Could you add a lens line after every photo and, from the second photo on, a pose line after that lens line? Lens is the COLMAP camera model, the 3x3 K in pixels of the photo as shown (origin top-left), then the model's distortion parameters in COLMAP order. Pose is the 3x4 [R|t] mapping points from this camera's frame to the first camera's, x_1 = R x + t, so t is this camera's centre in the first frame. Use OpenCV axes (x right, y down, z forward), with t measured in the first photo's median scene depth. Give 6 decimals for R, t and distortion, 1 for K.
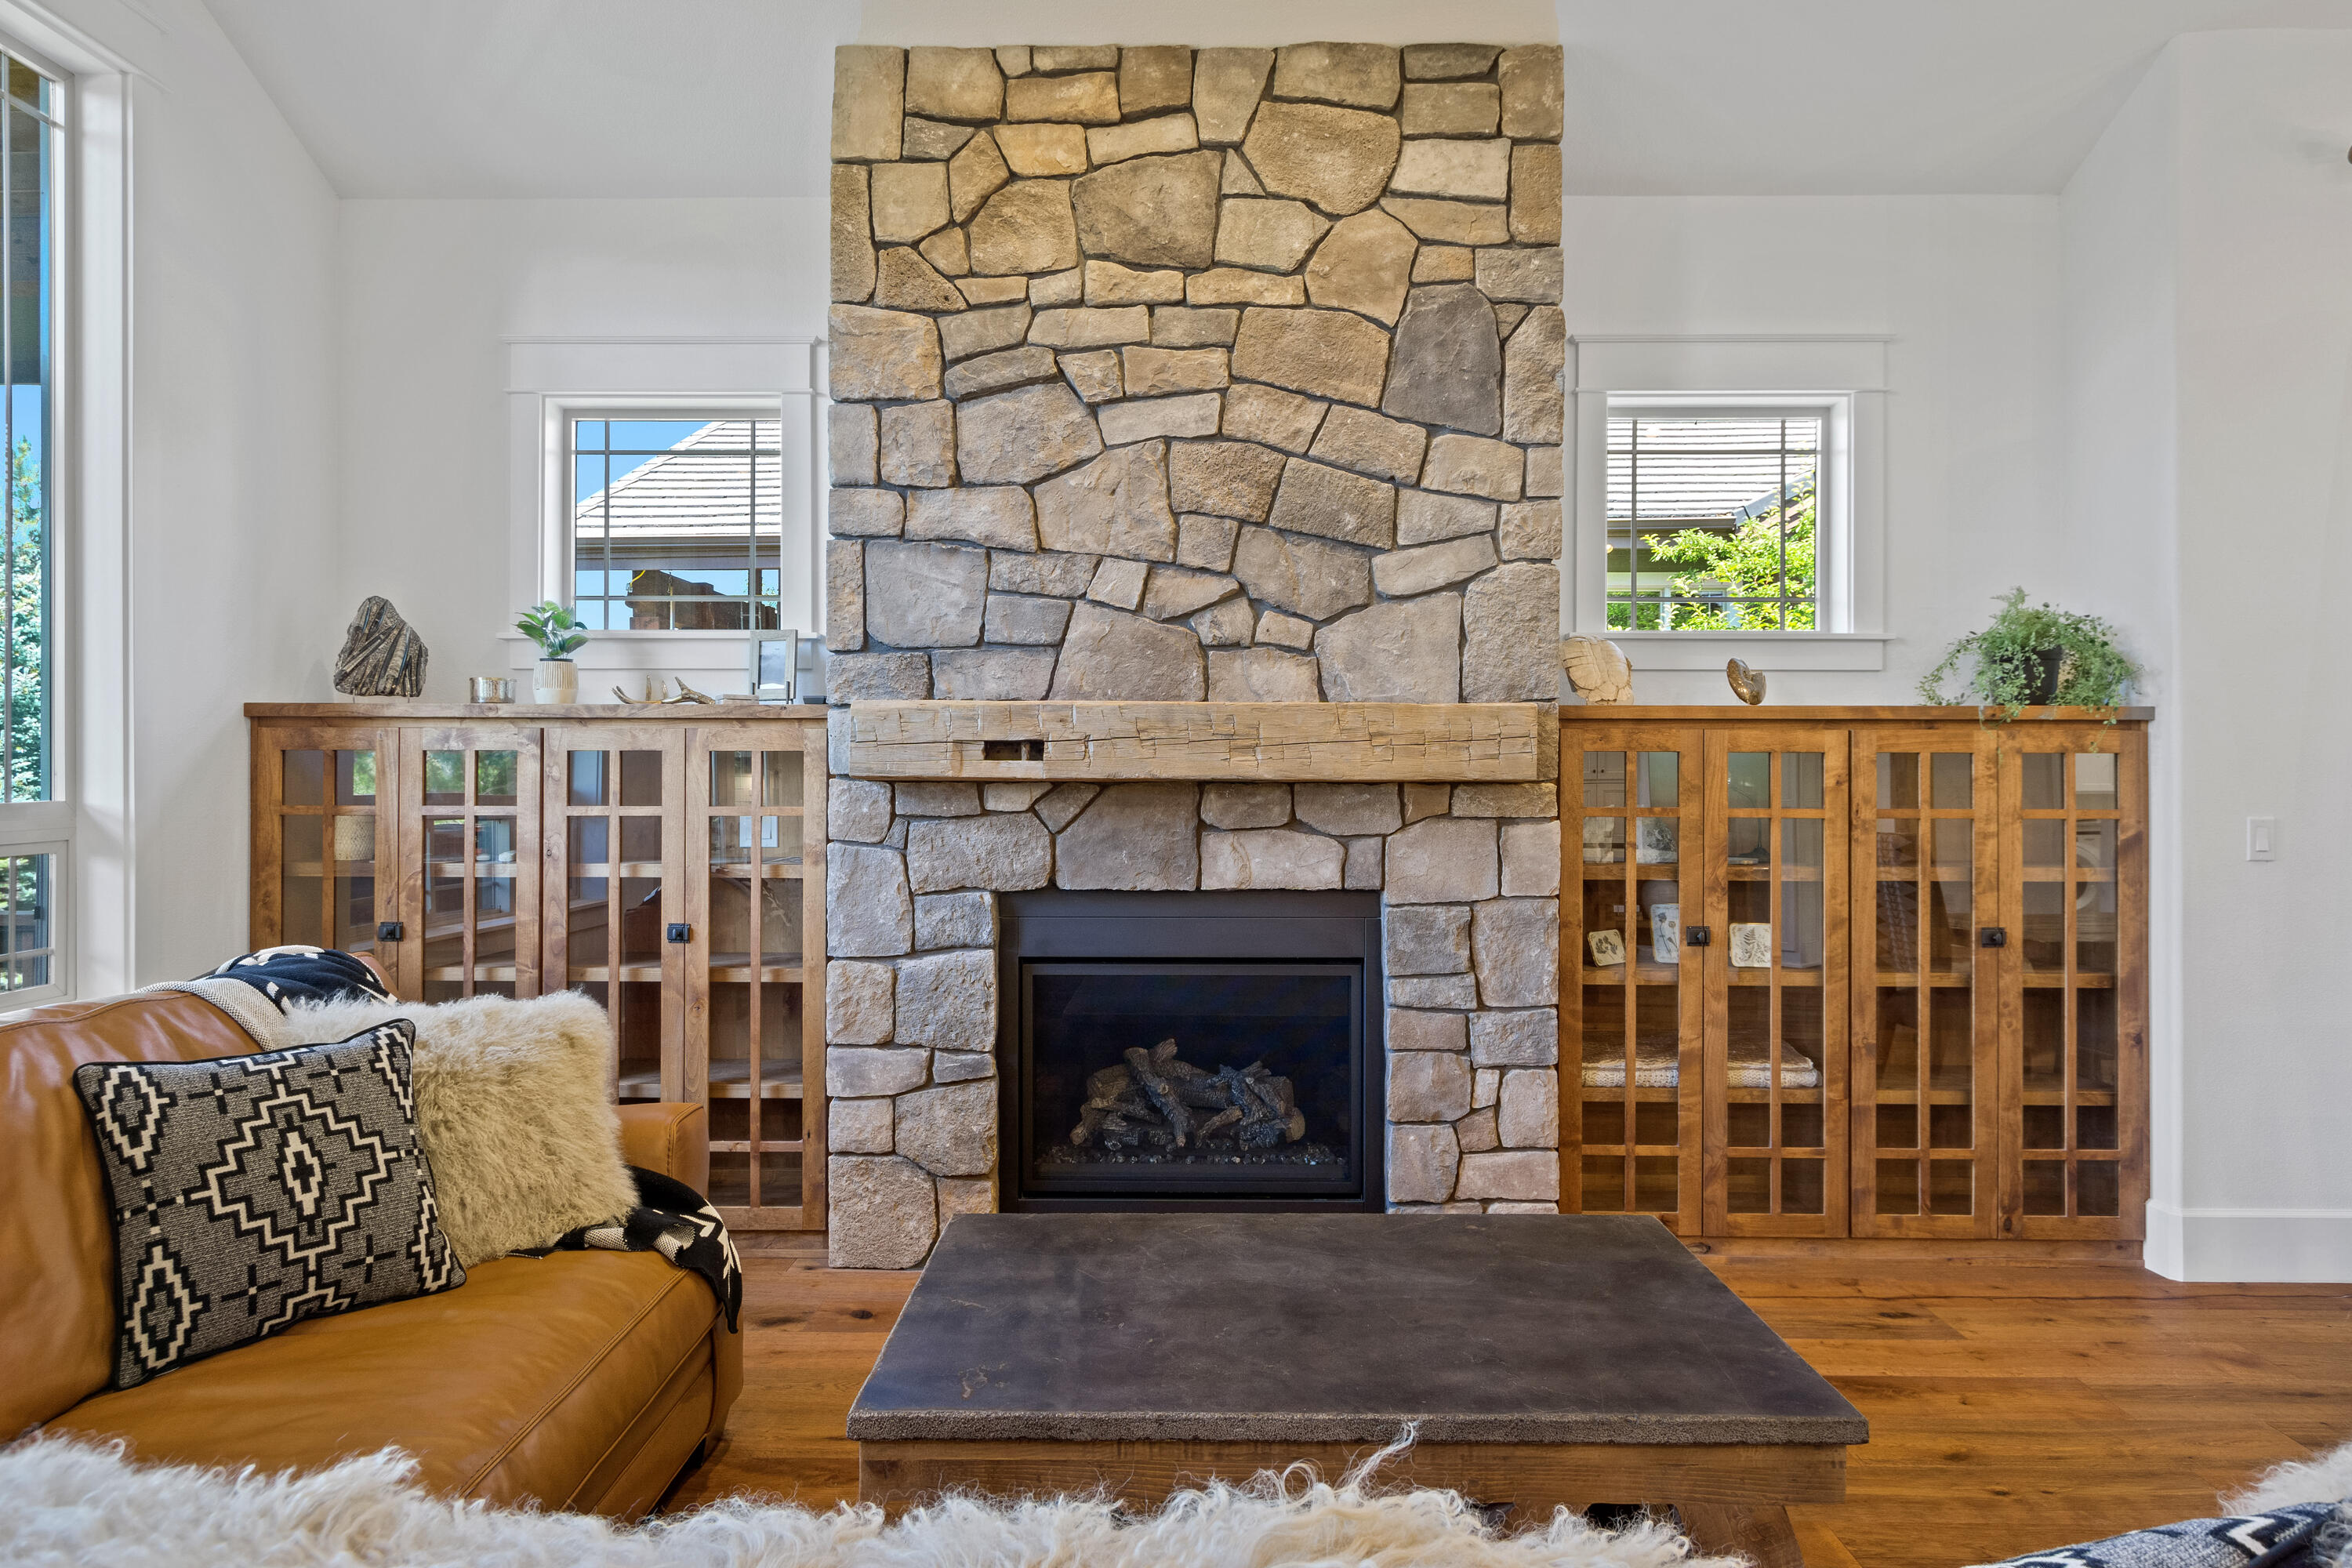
lens RADIAL K [[1316.7, 0, 1183.7], [0, 1316.7, 772.6], [0, 0, 1]] dist [0.004816, -0.002412]
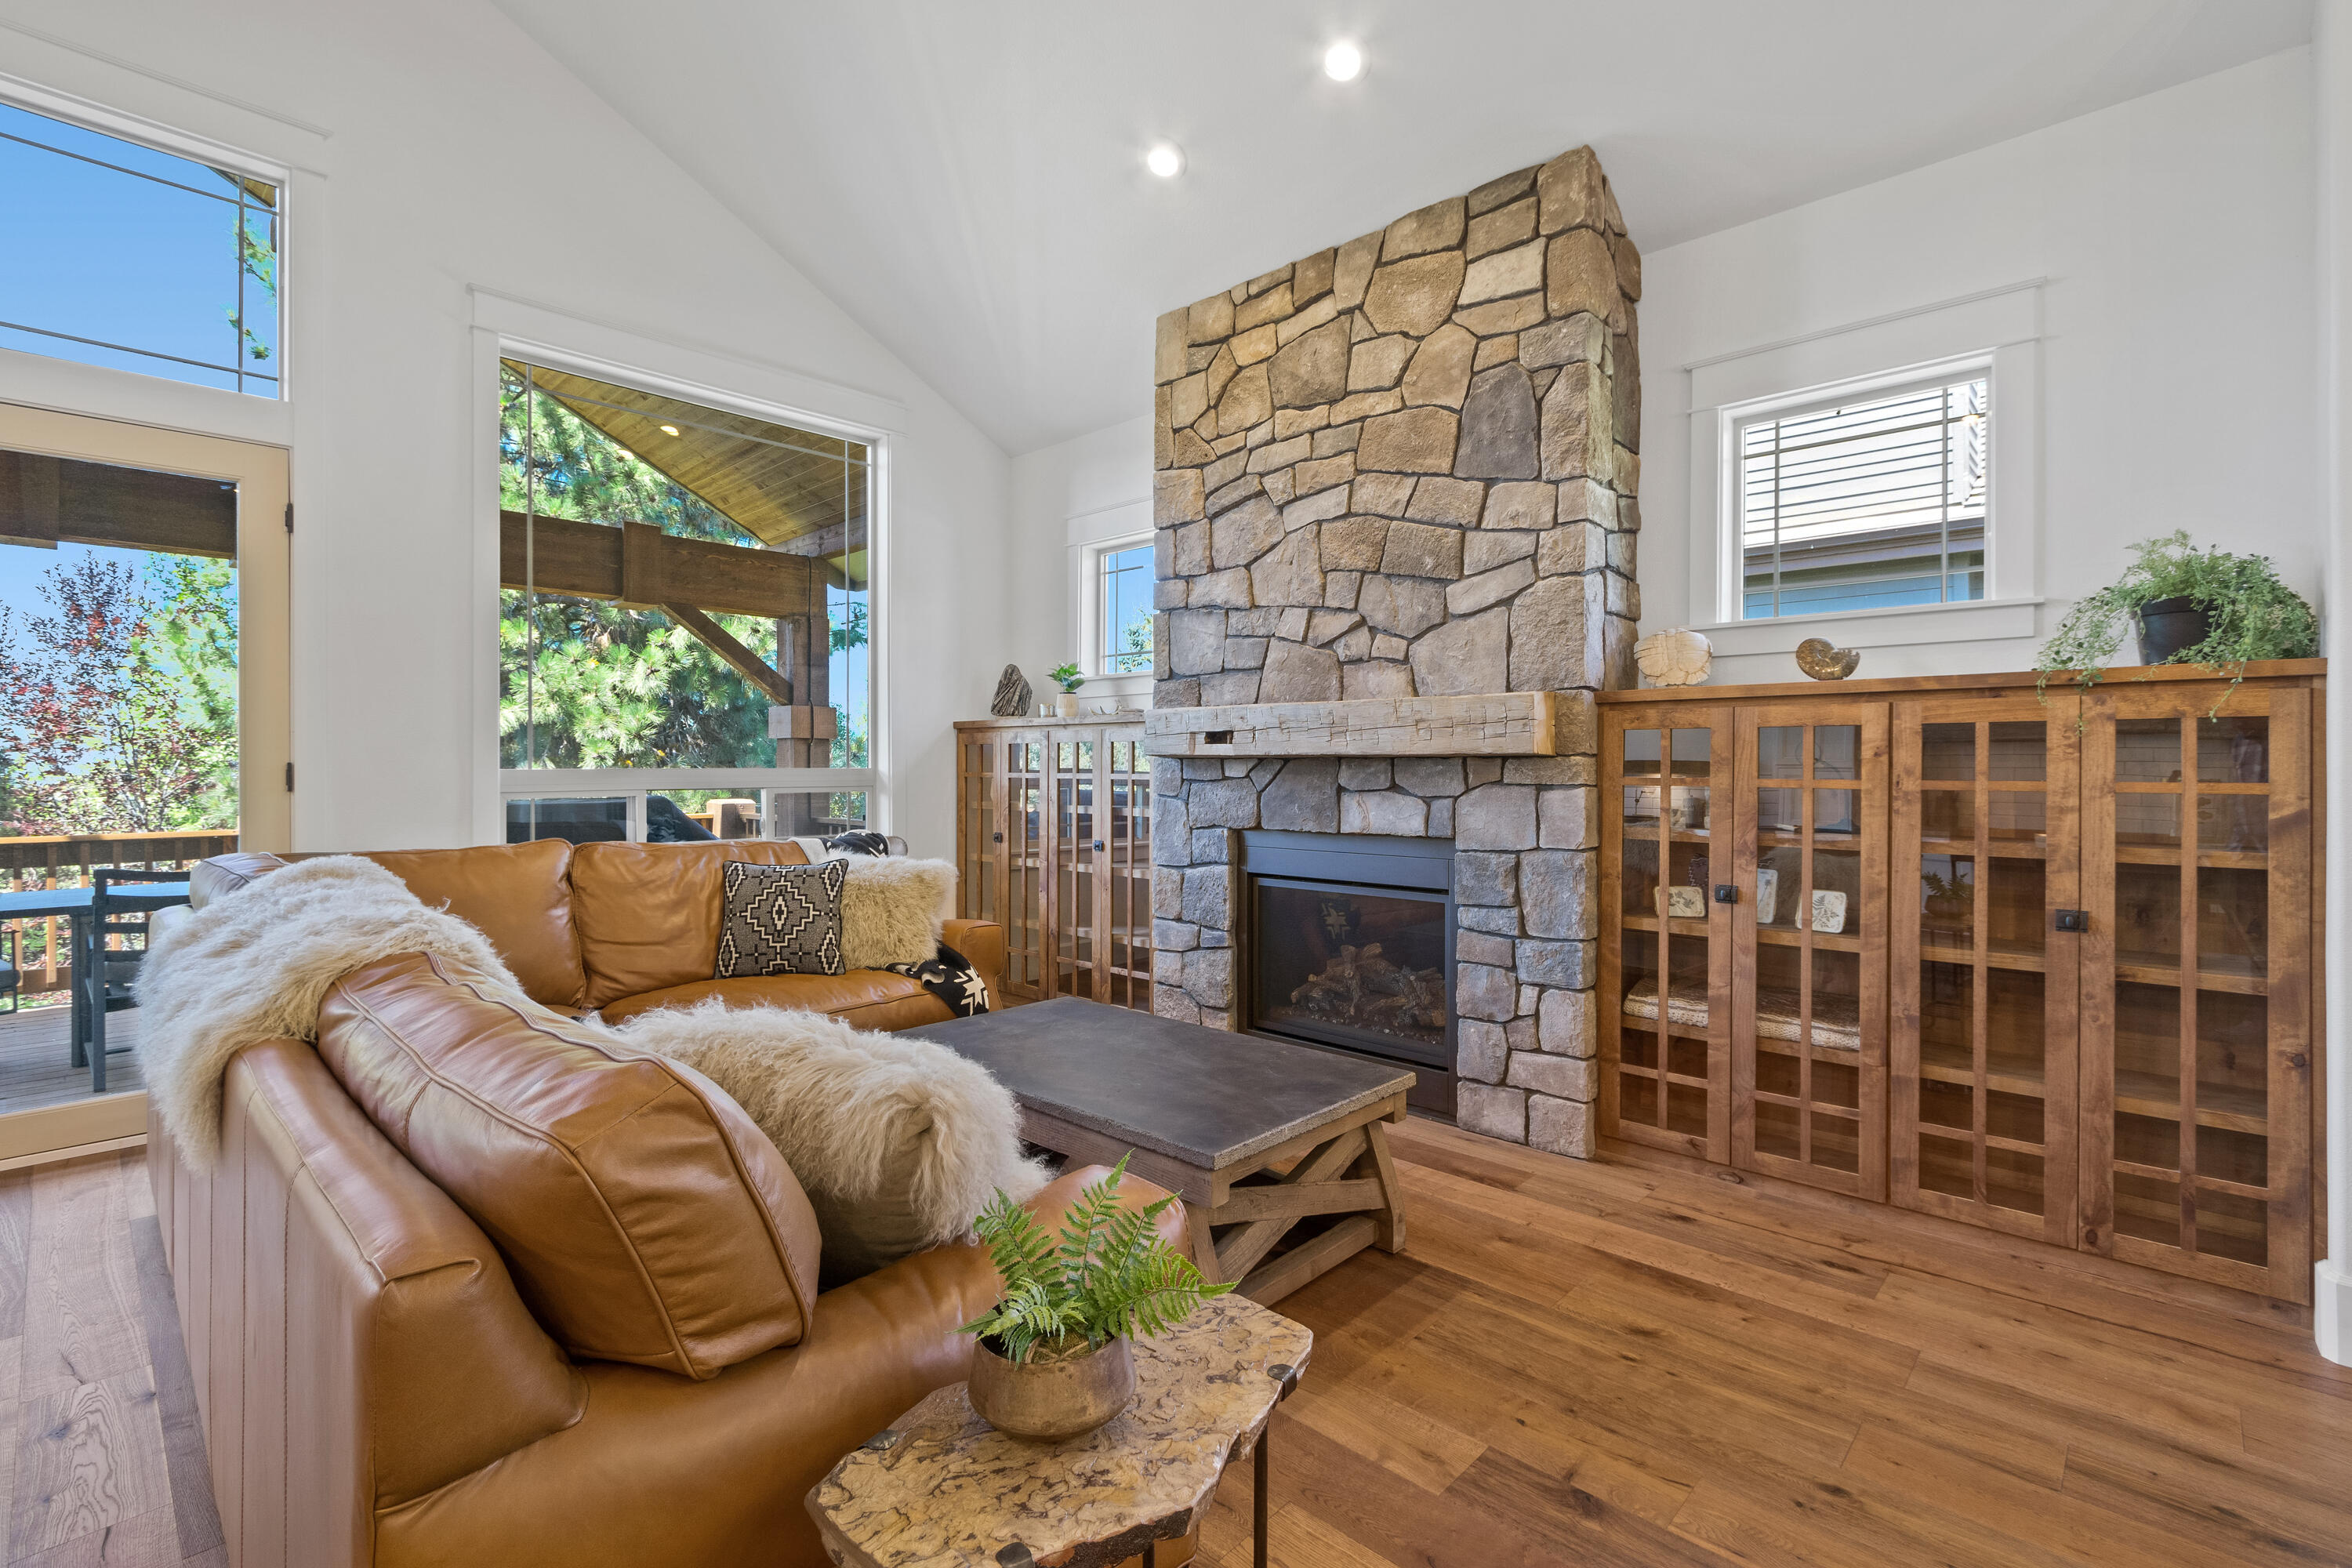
lens RADIAL K [[1065.2, 0, 1167.2], [0, 1065.2, 768.2], [0, 0, 1]] dist [0.002651, -0.000647]
pose [[0.730163, 0.000308, -0.683273, 0.668689], [-0.000962, 0.999999, -0.000577, 0.019700], [0.683272, 0.001078, 0.730163, 0.025767]]
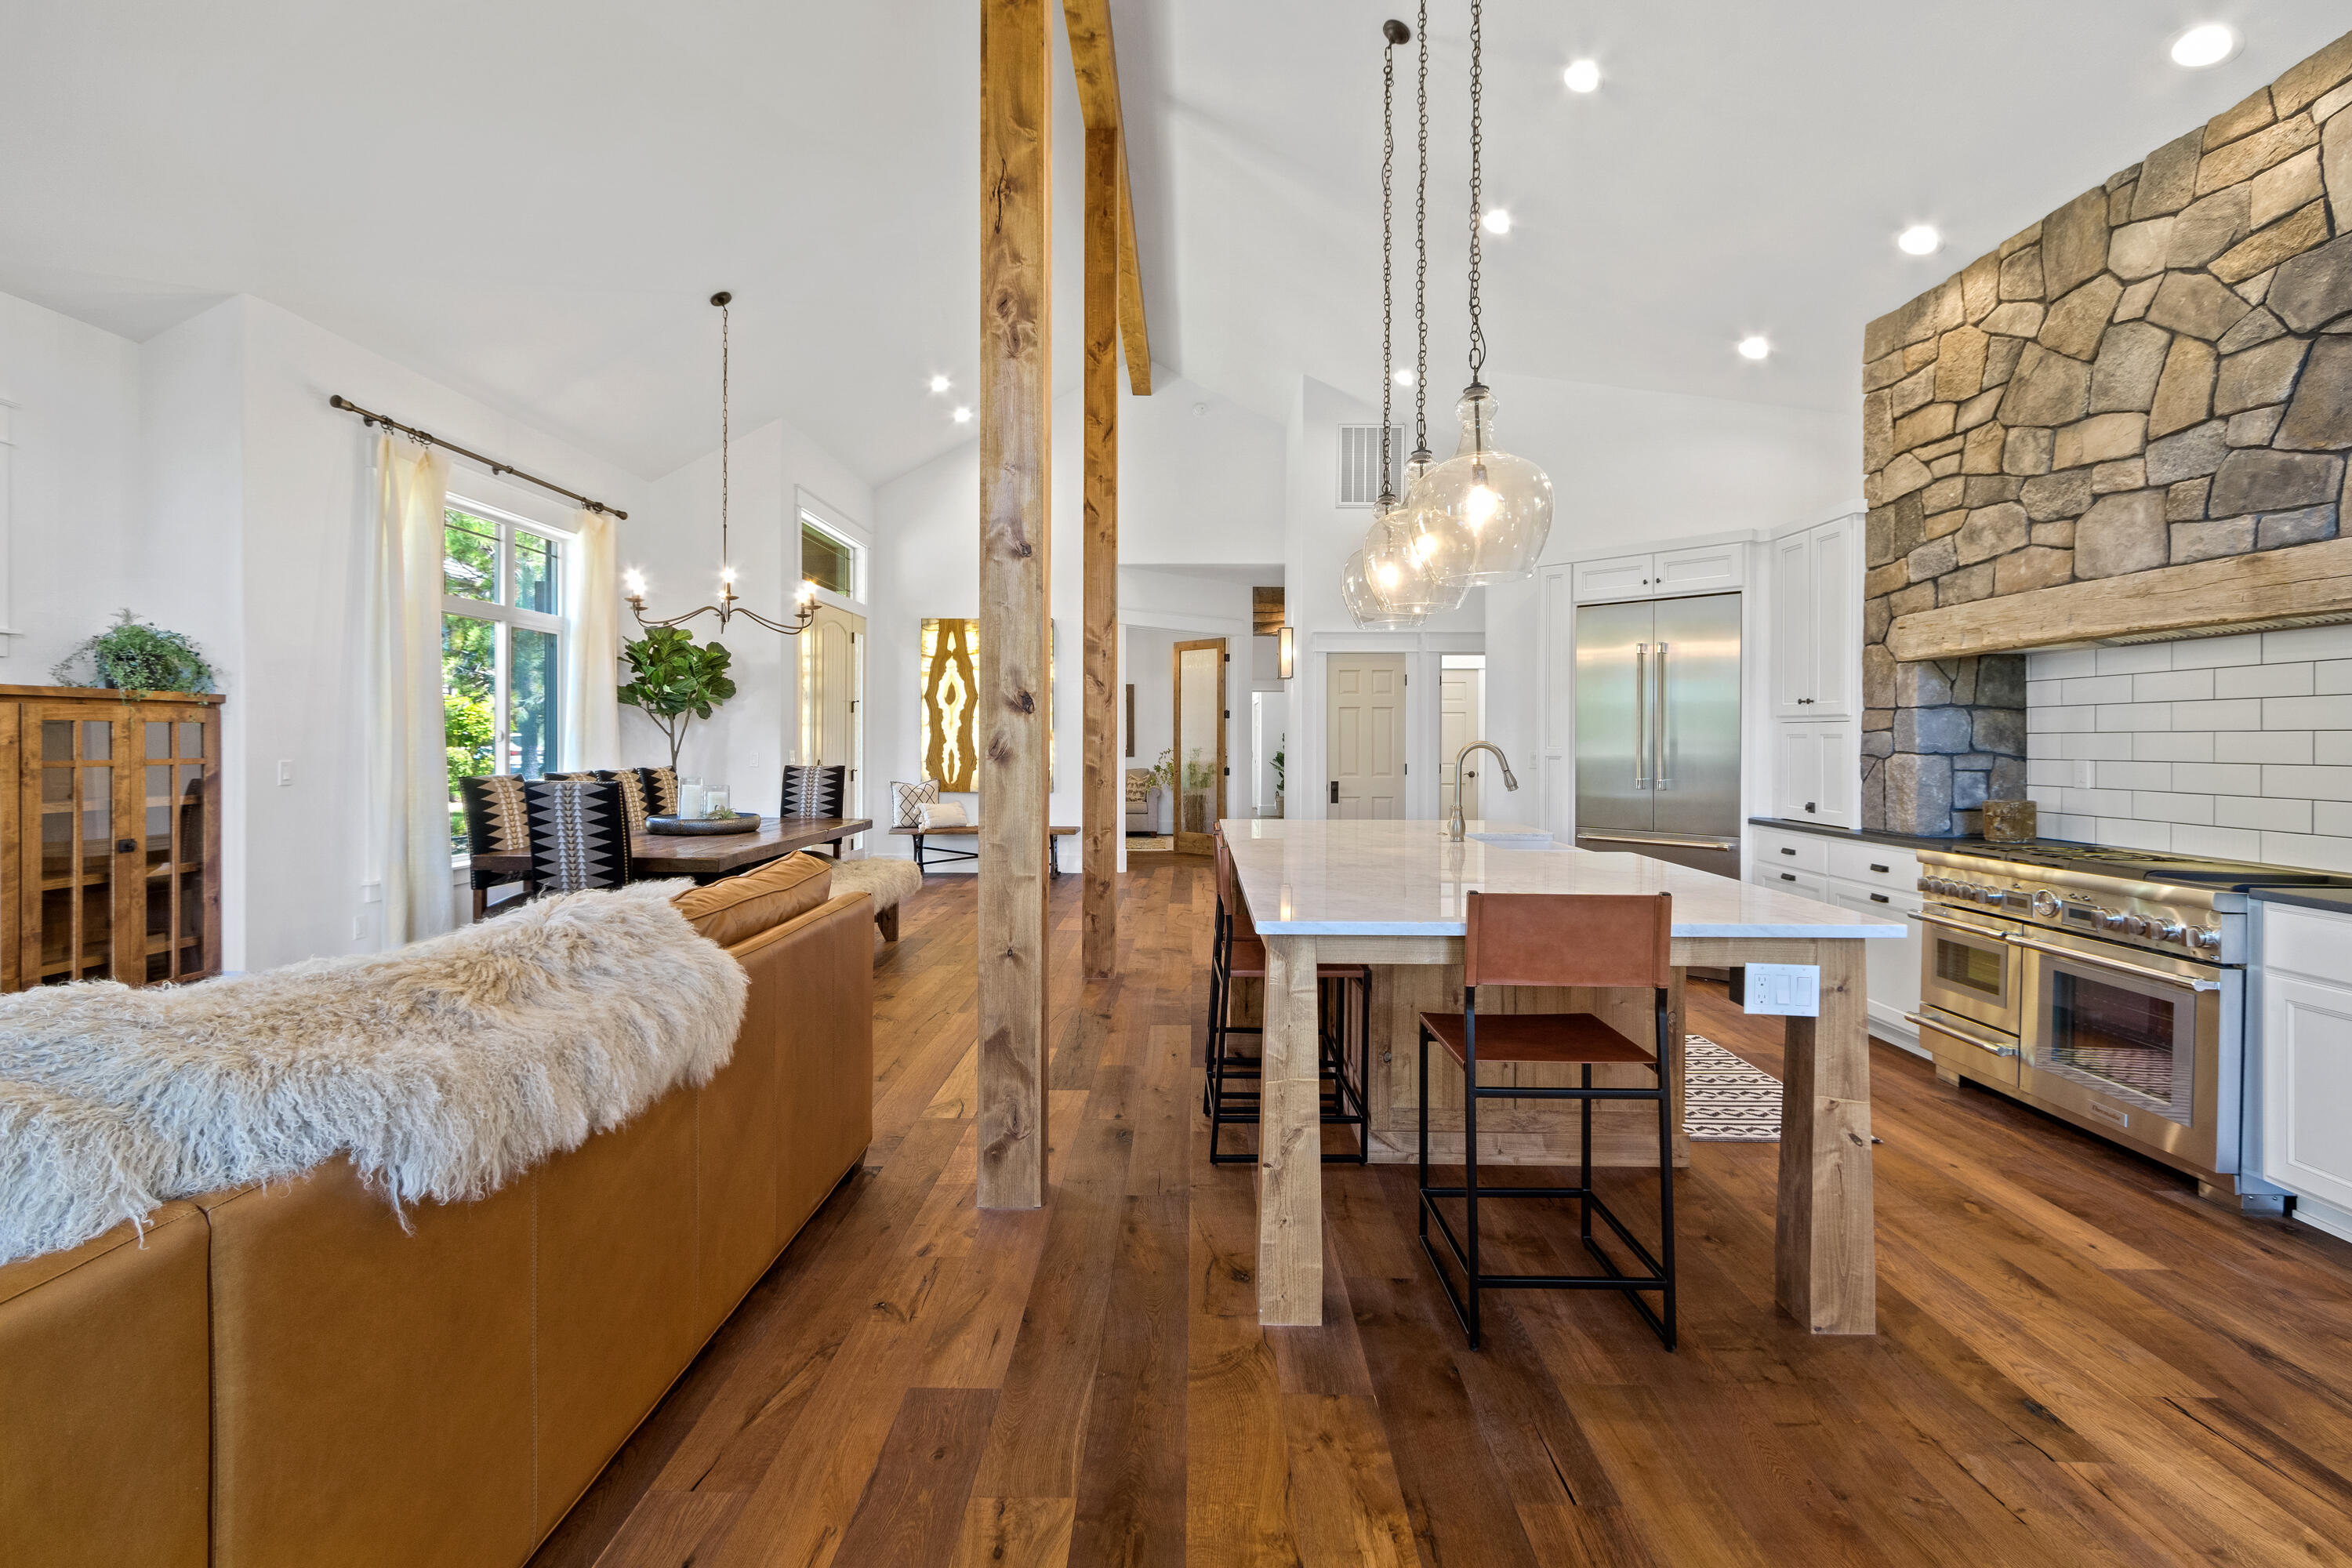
lens RADIAL K [[1065.2, 0, 1169.2], [0, 1065.2, 738.6], [0, 0, 1]] dist [0.002651, -0.000647]
pose [[0.012029, -0.001901, 0.999926, -0.576095], [-0.001675, 0.999997, 0.001921, 0.000167], [-0.999926, -0.001698, 0.012026, -0.186394]]
